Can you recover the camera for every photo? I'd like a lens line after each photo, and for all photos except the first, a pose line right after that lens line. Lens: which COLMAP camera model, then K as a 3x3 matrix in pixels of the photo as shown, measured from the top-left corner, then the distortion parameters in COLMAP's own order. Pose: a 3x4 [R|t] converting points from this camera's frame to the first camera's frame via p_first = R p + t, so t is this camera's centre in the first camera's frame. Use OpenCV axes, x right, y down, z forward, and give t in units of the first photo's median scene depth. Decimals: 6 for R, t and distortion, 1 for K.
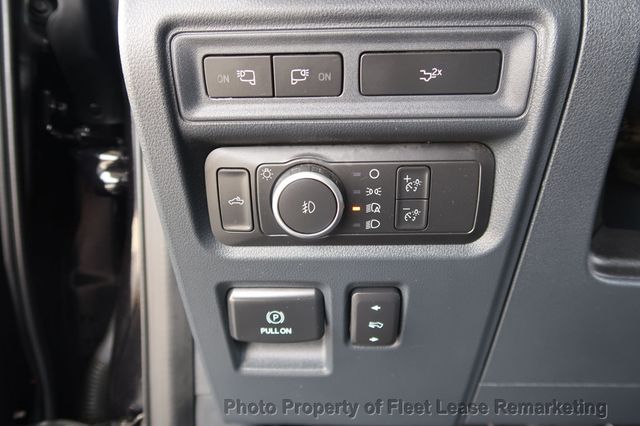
lens RADIAL K [[446.7, 0, 321.1], [0, 446.7, 212.2], [0, 0, 1]] dist [-0.020581, 0.001829]
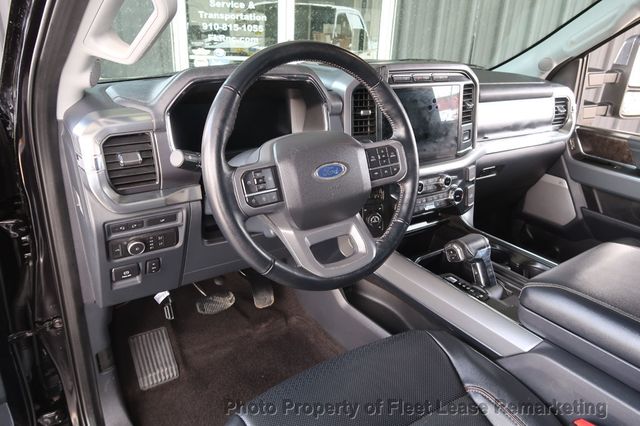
lens RADIAL K [[446.7, 0, 325.3], [0, 446.7, 215.2], [0, 0, 1]] dist [-0.020581, 0.001829]
pose [[0.804377, -0.192823, 0.561958, -0.862762], [0.036872, 0.960246, 0.276709, -1.358950], [-0.592974, -0.201858, 0.779510, -3.169403]]
